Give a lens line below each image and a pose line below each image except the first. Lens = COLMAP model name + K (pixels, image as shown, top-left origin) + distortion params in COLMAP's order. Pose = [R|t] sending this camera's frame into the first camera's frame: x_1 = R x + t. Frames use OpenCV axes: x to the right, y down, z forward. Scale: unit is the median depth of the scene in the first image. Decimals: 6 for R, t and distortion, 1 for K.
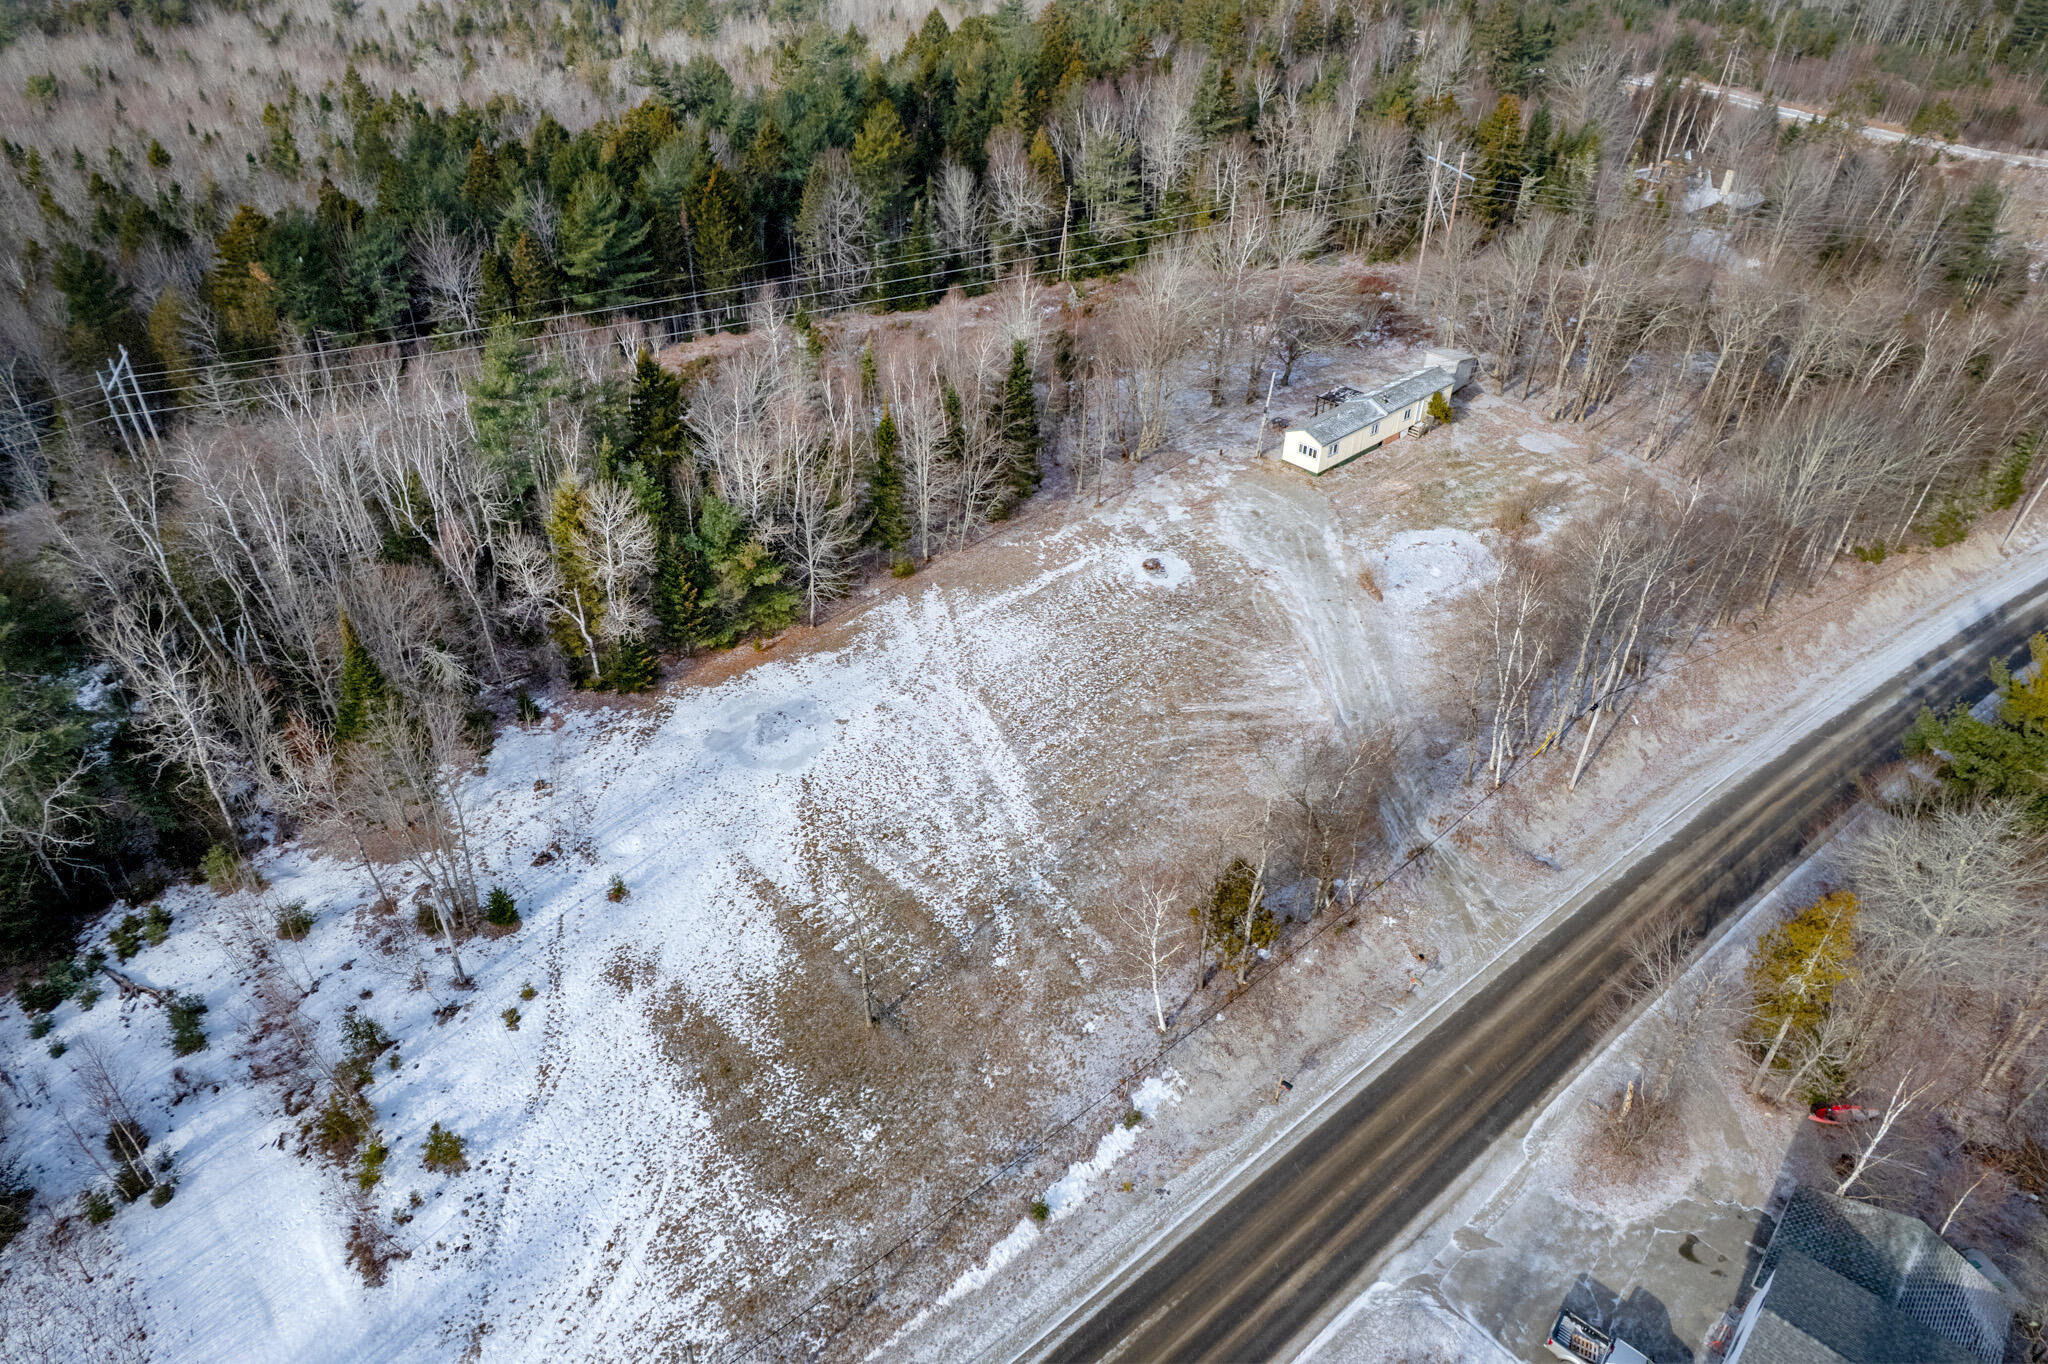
lens RADIAL K [[1318.6, 0, 1015.0], [0, 1318.6, 685.3], [0, 0, 1]] dist [-0.065808, 0.053154]
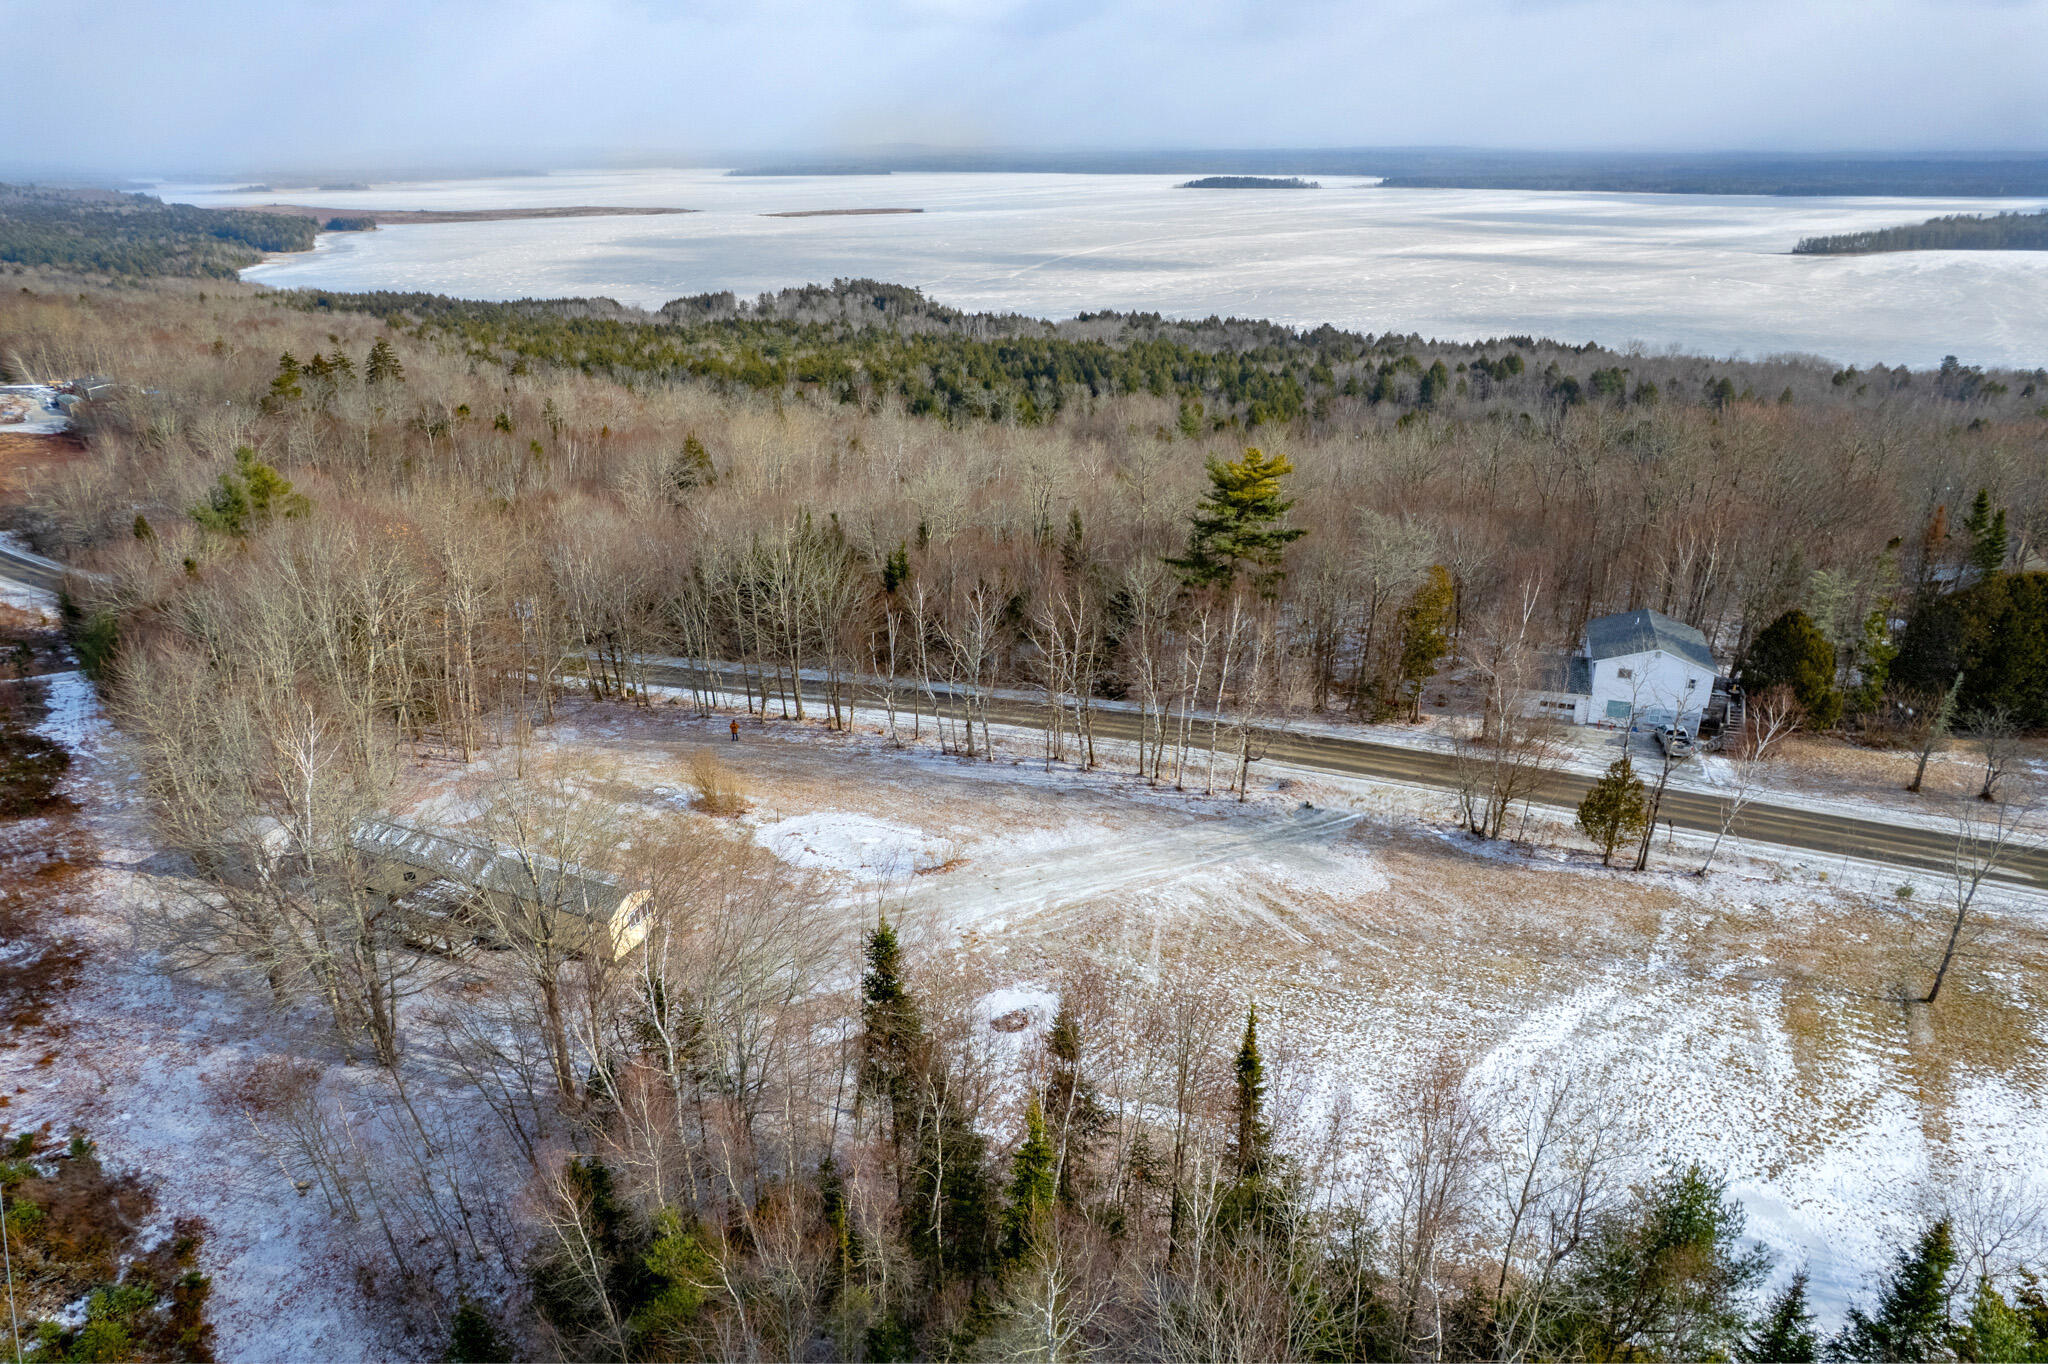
lens RADIAL K [[1320.6, 0, 1027.2], [0, 1320.6, 684.0], [0, 0, 1]] dist [-0.080440, 0.077256]
pose [[-0.385354, -0.365224, 0.847416, -0.430458], [0.541111, 0.654439, 0.528118, -0.594196], [-0.747463, 0.662058, -0.054564, 0.994946]]
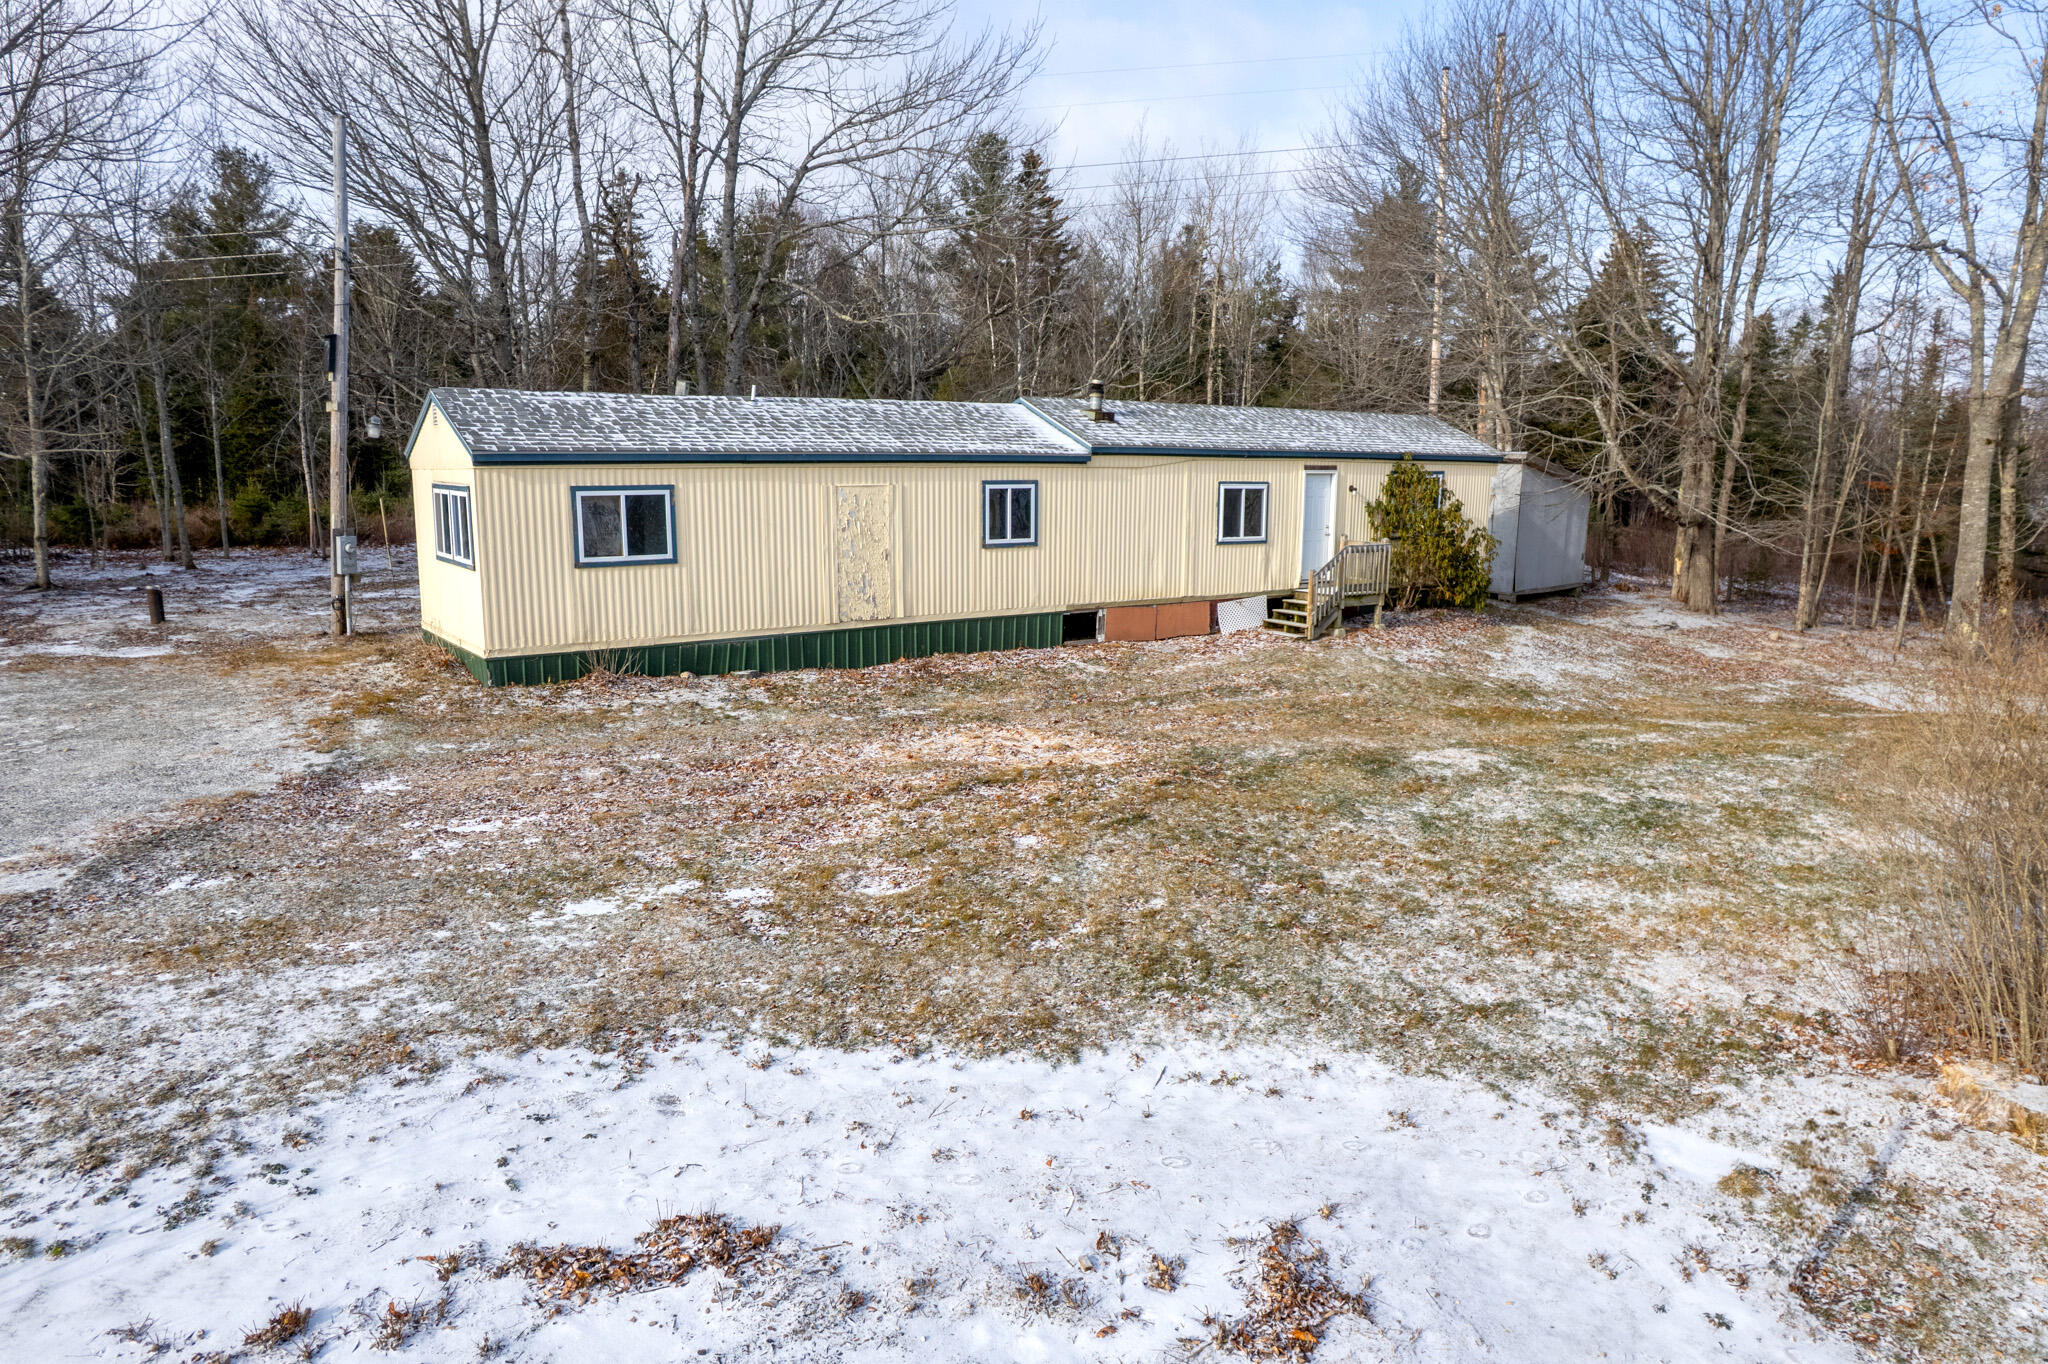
lens RADIAL K [[1306.5, 0, 1019.2], [0, 1306.5, 698.7], [0, 0, 1]] dist [-0.074937, 0.068270]
pose [[0.991622, 0.019595, -0.127680, 0.376202], [-0.072261, 0.903451, -0.422558, -0.121990], [0.107072, 0.428243, 0.897298, 1.069123]]
